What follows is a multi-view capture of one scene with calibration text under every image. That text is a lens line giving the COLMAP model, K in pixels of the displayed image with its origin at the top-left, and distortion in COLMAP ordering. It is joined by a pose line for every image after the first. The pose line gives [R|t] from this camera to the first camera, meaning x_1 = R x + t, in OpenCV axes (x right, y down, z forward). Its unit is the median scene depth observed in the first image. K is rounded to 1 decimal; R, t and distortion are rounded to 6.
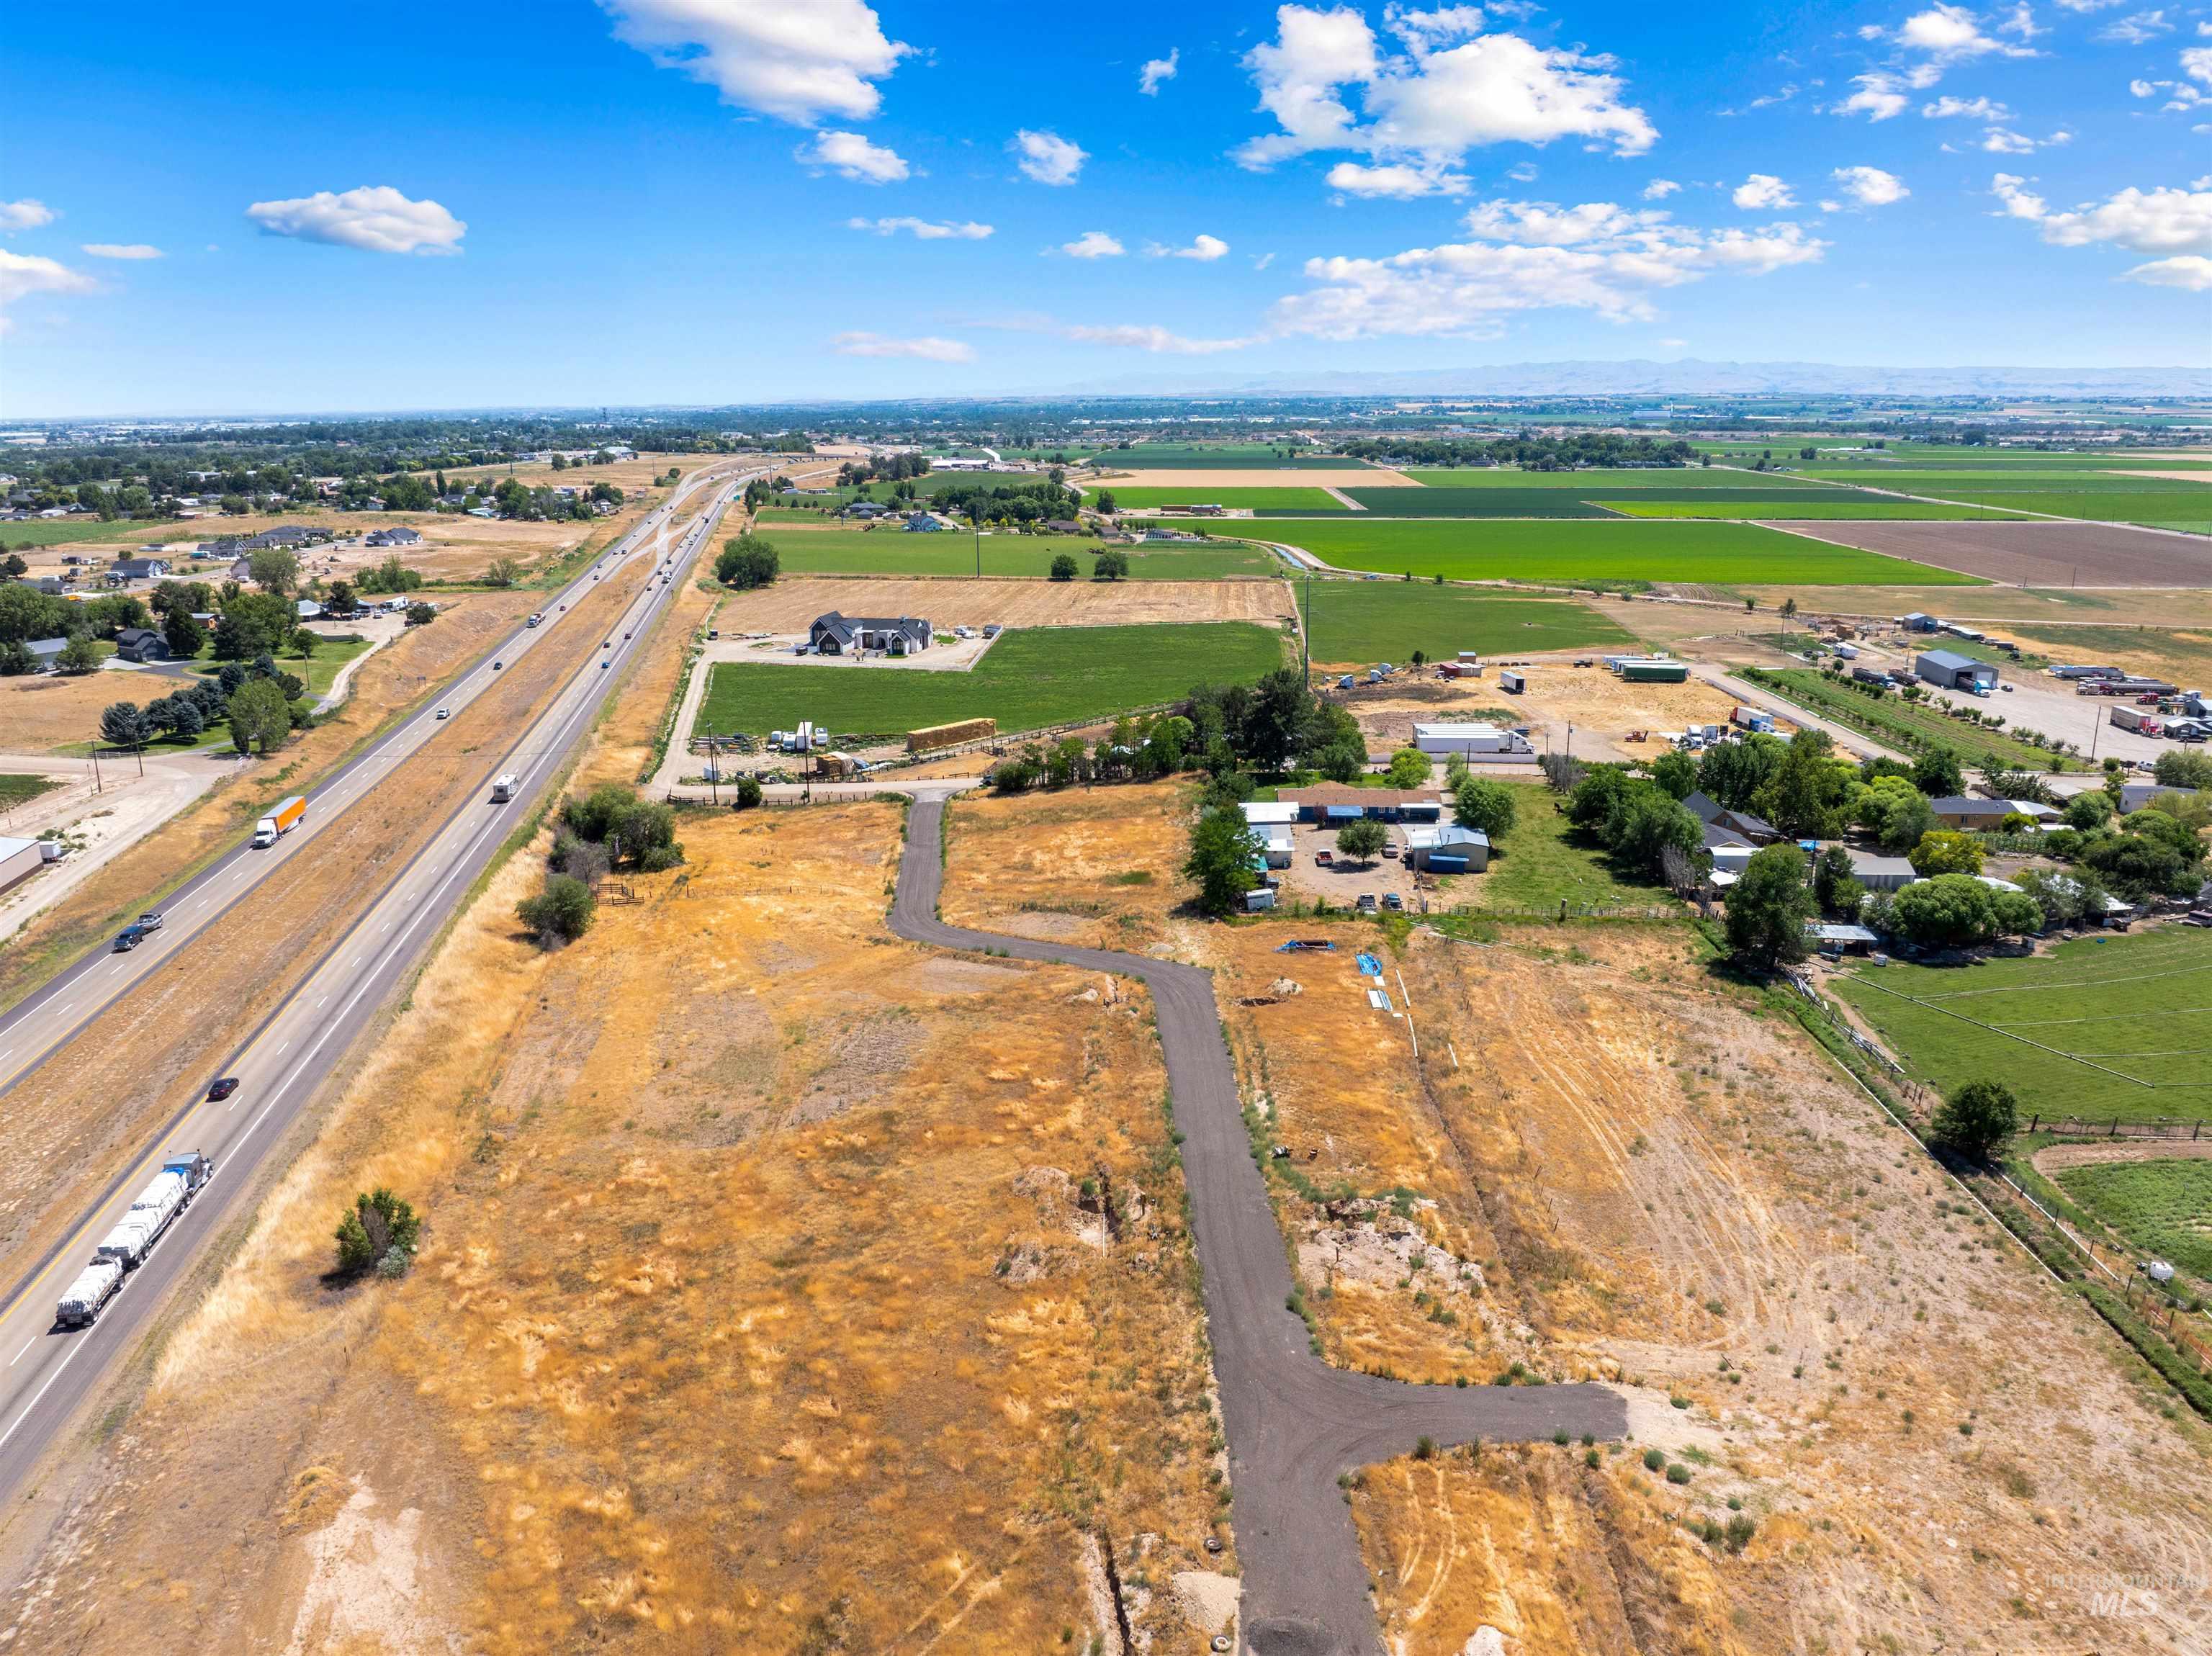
lens RADIAL K [[1560.4, 0, 1106.0], [0, 1560.4, 828.0], [0, 0, 1]] dist [-0.039712, -0.002054]
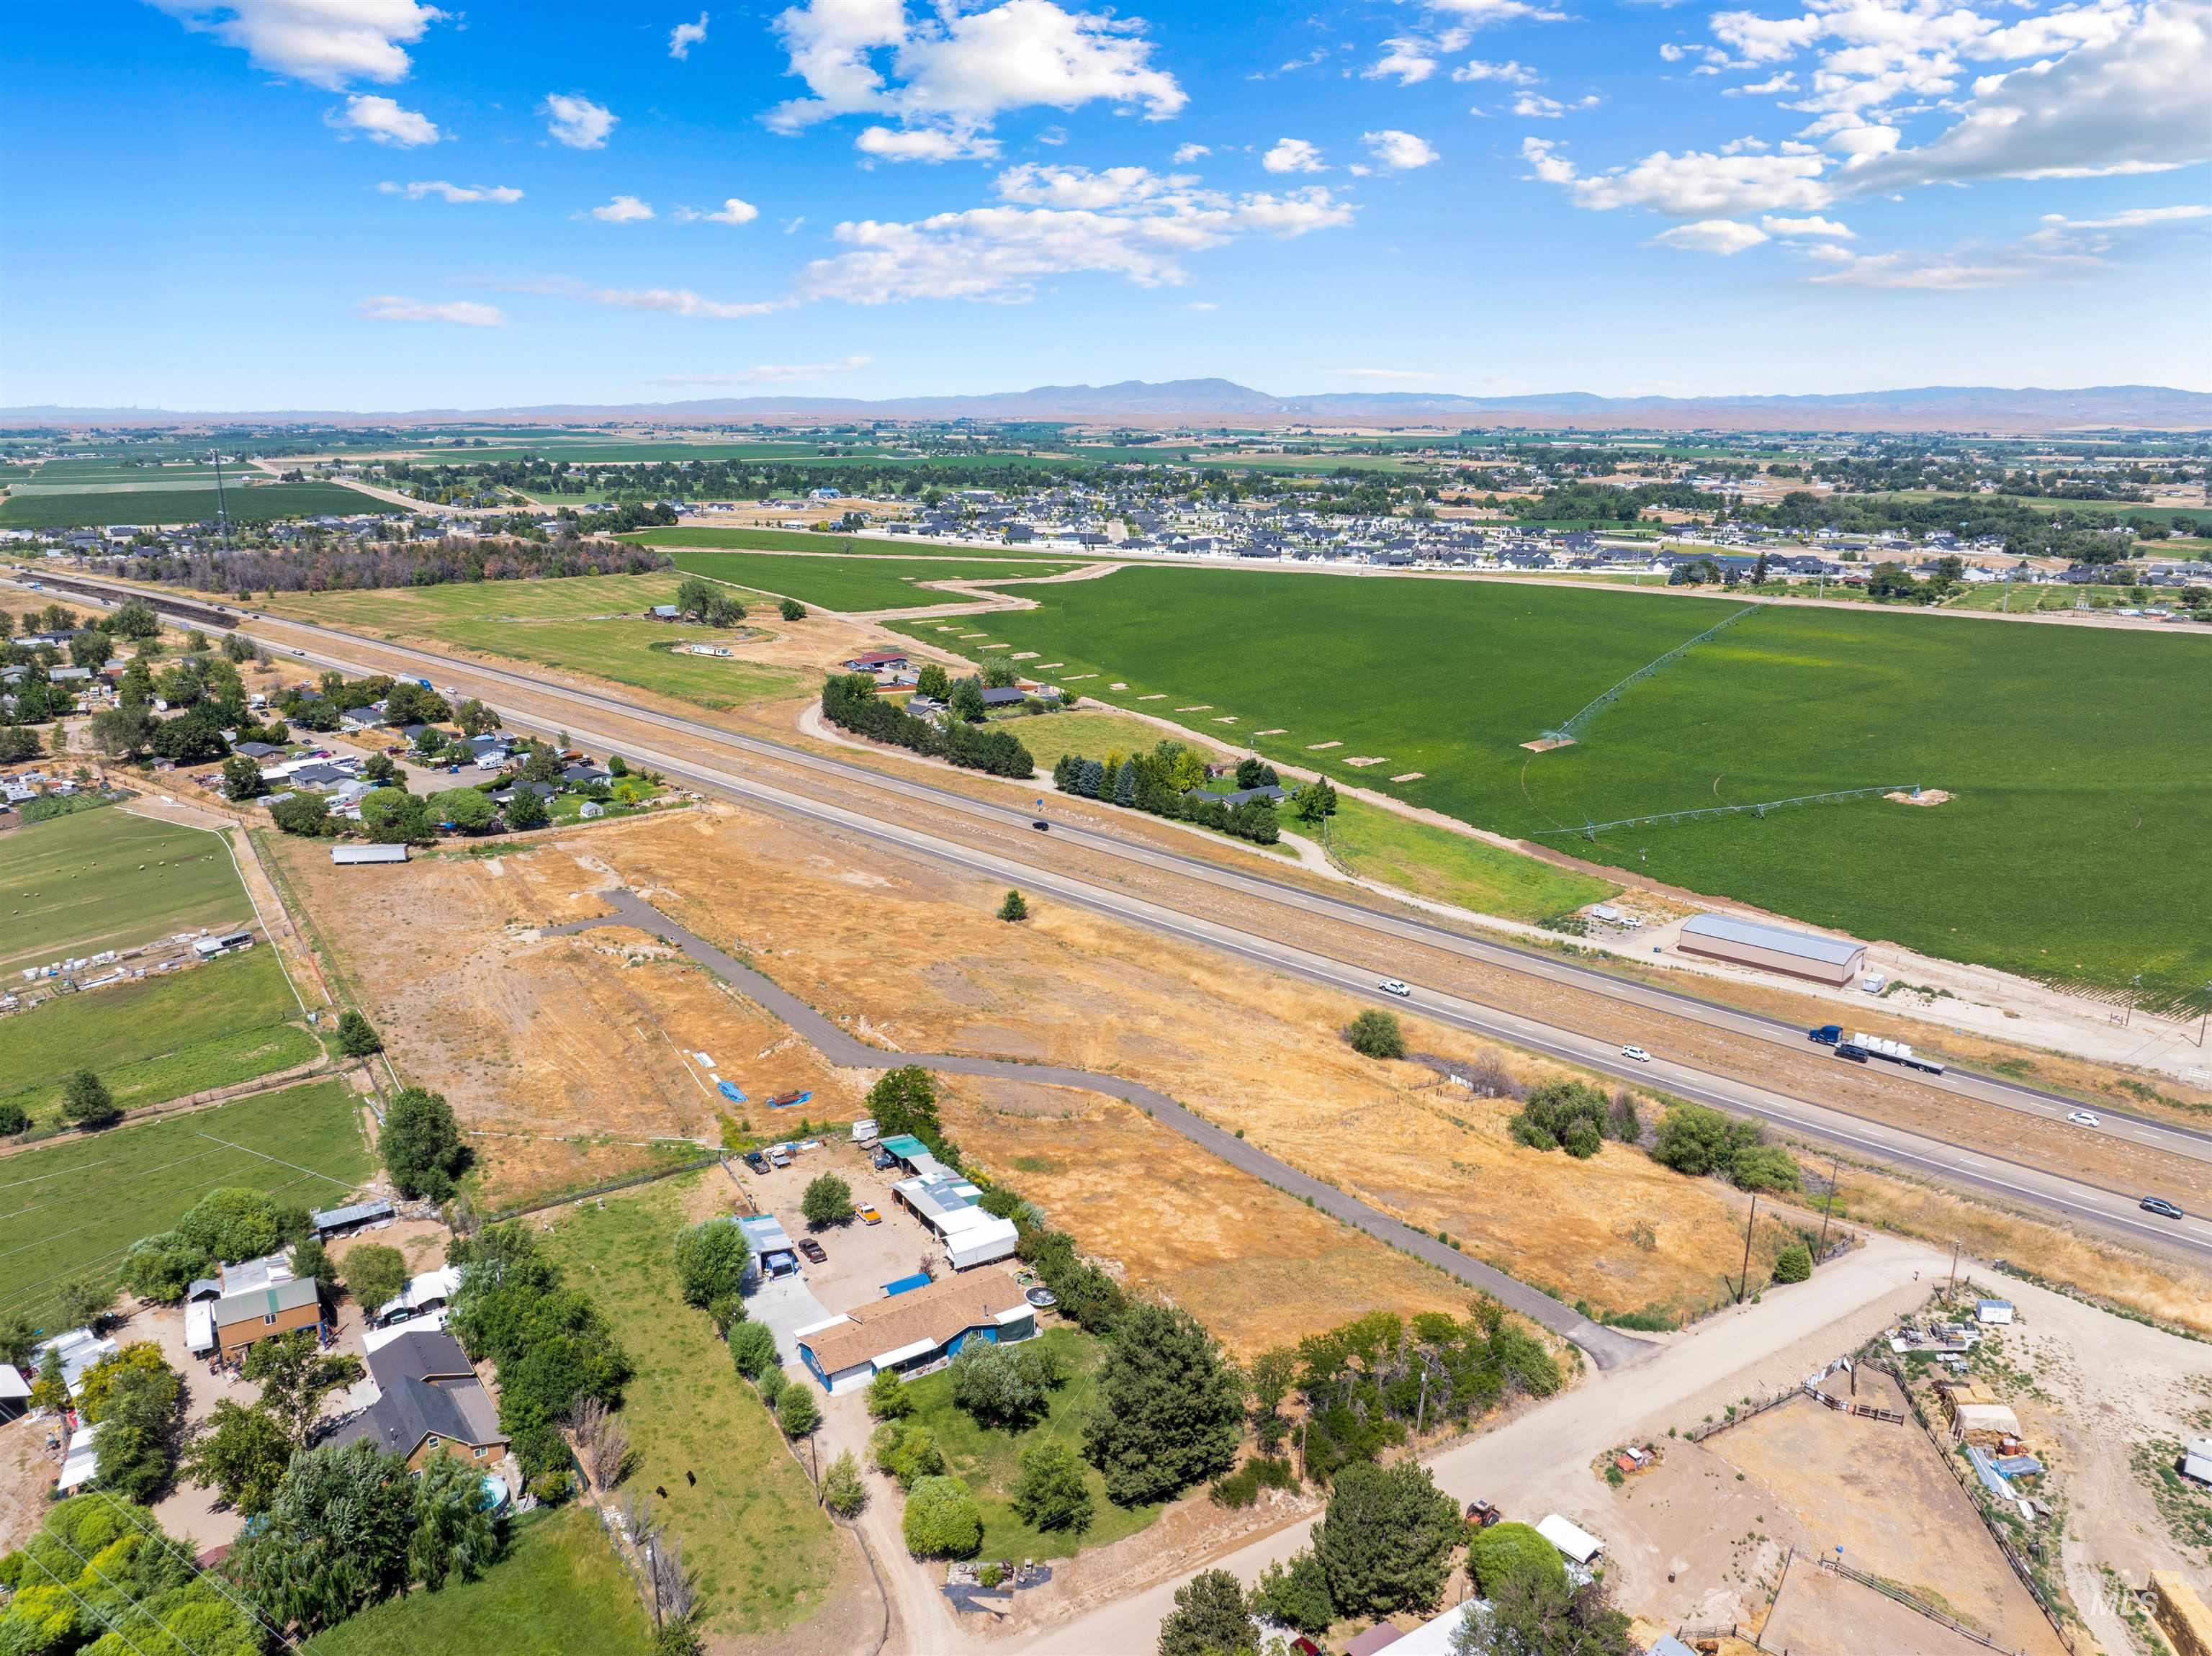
lens RADIAL K [[1554.2, 0, 1102.6], [0, 1554.2, 824.2], [0, 0, 1]] dist [-0.037002, -0.005042]
pose [[-0.798875, 0.162500, -0.579130, 1.065494], [-0.154464, 0.875104, 0.458622, -1.275622], [0.581325, 0.455837, -0.673999, 3.248209]]
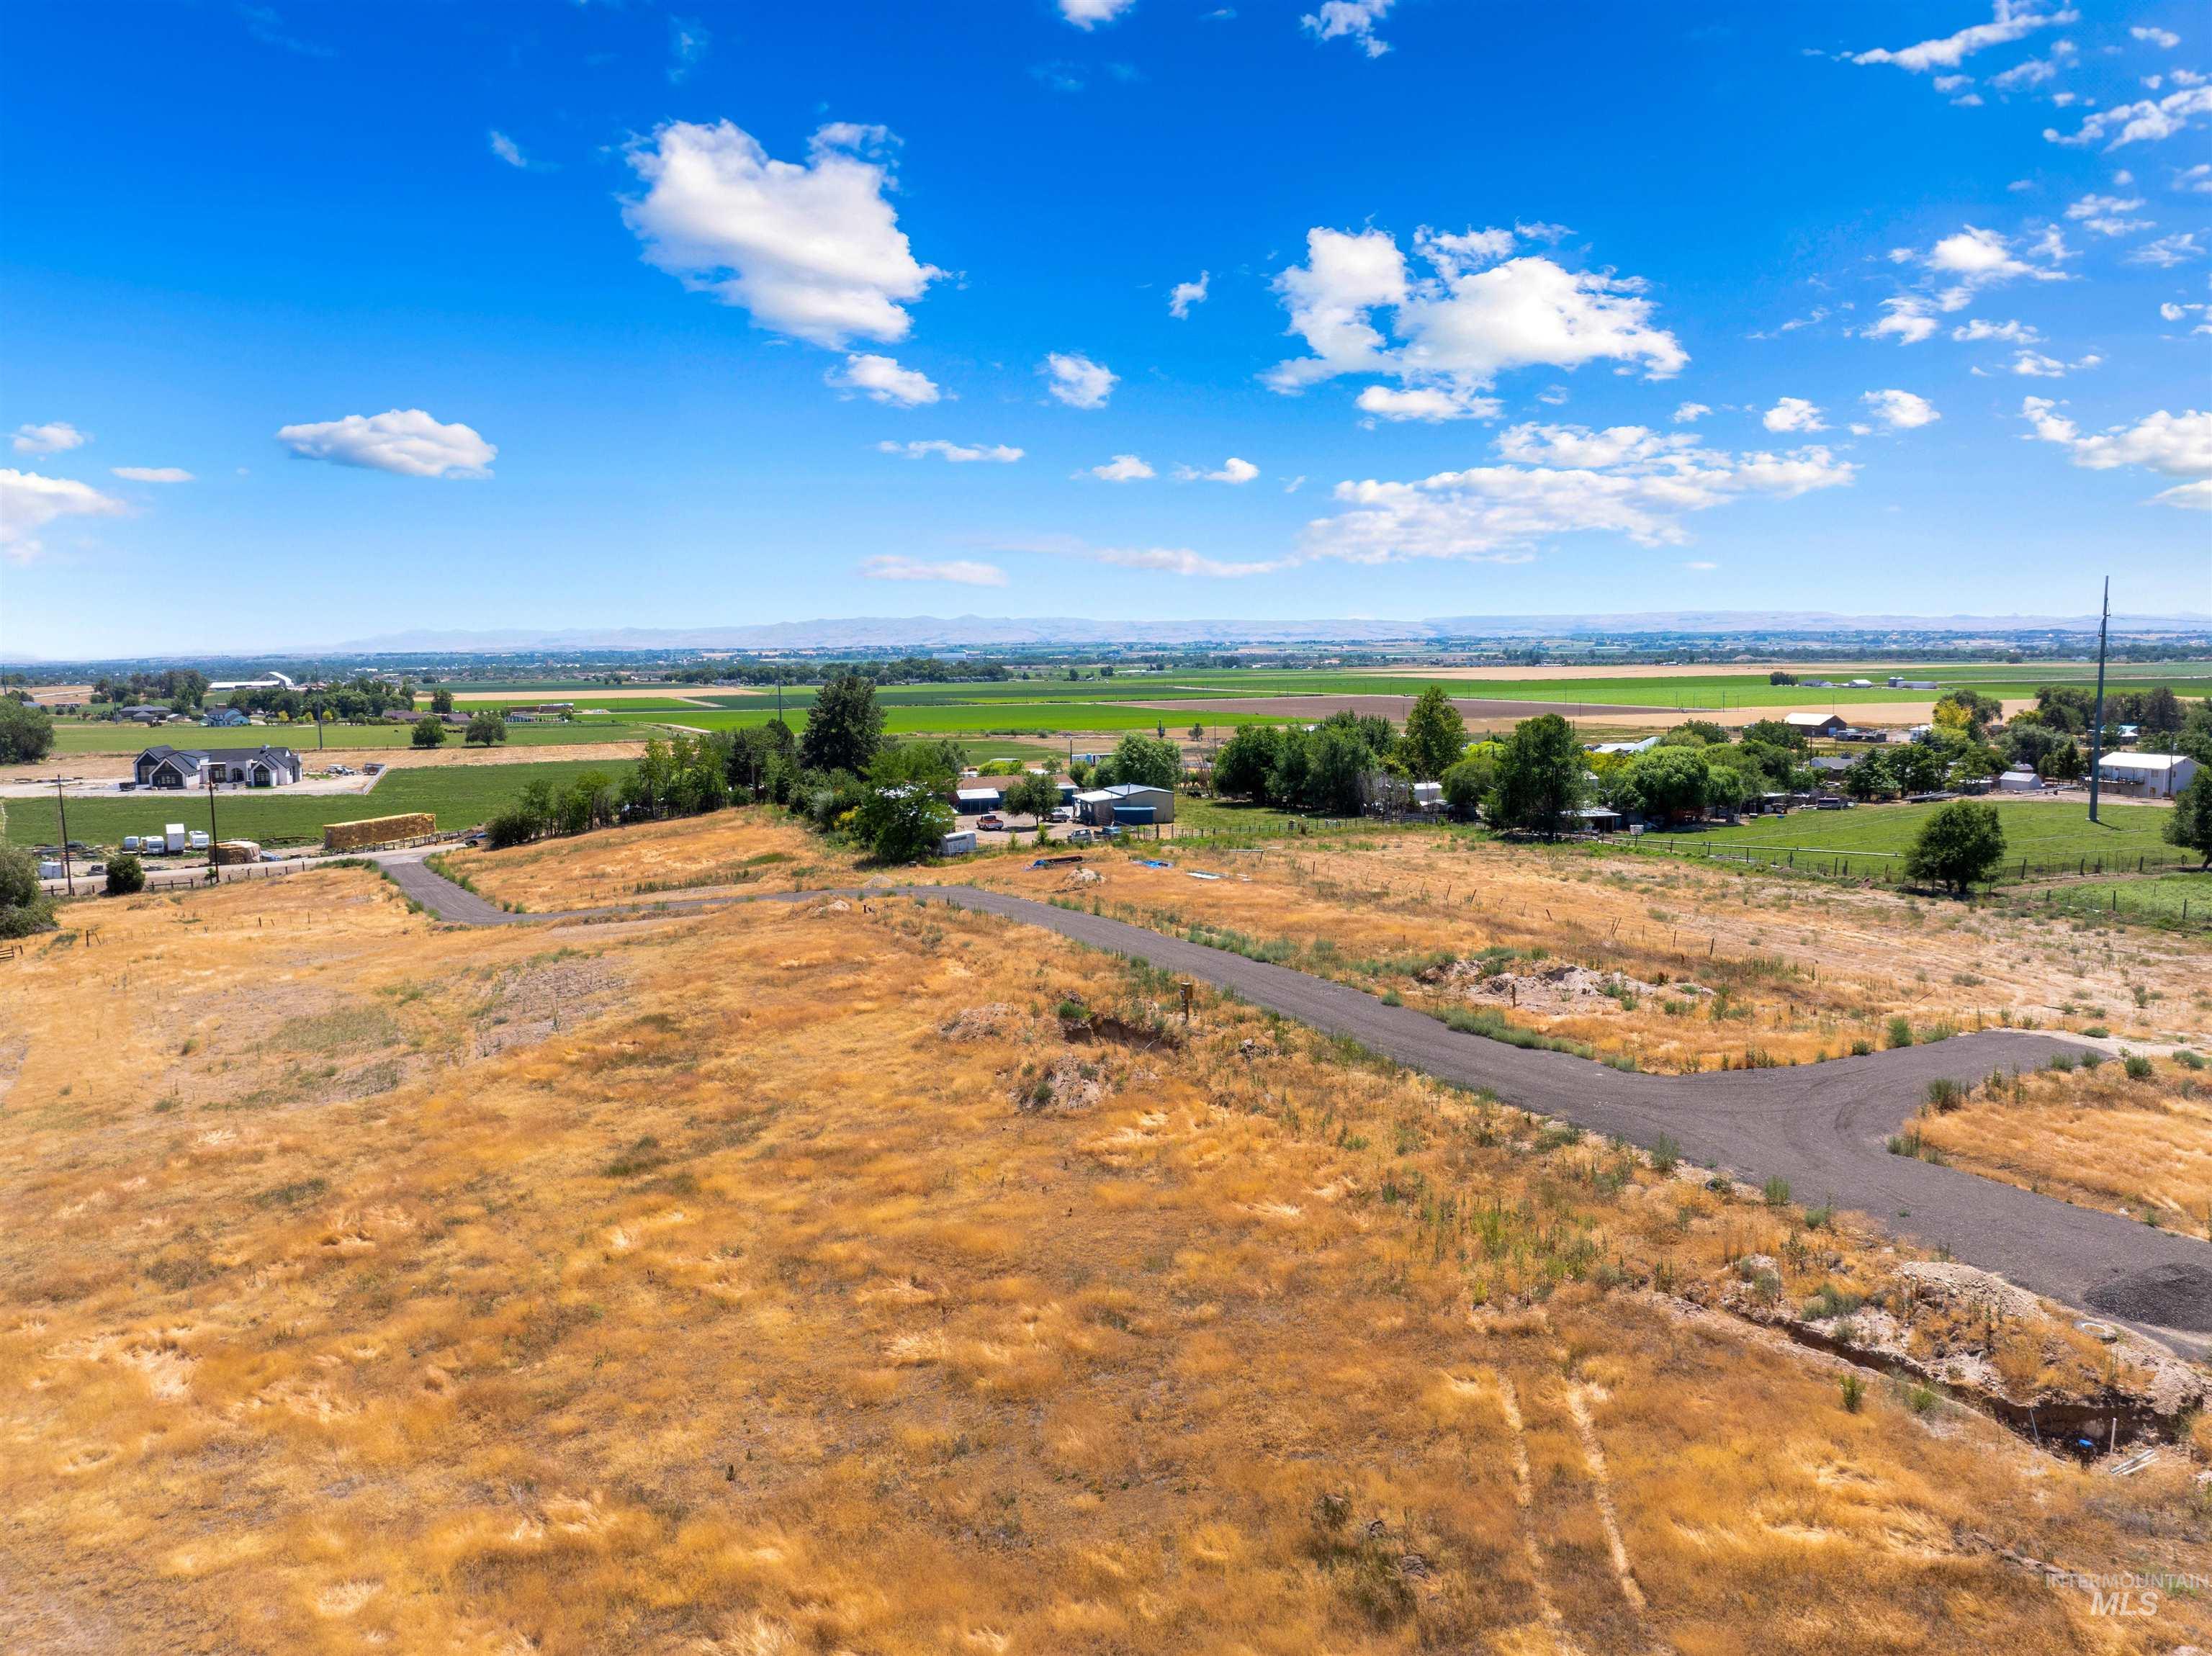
lens RADIAL K [[1560.4, 0, 1106.0], [0, 1560.4, 828.0], [0, 0, 1]] dist [-0.039712, -0.002054]
pose [[0.905695, -0.054485, 0.420414, -0.305431], [0.121624, 0.983412, -0.134565, 0.282342], [-0.406109, 0.173007, 0.897298, 0.466582]]
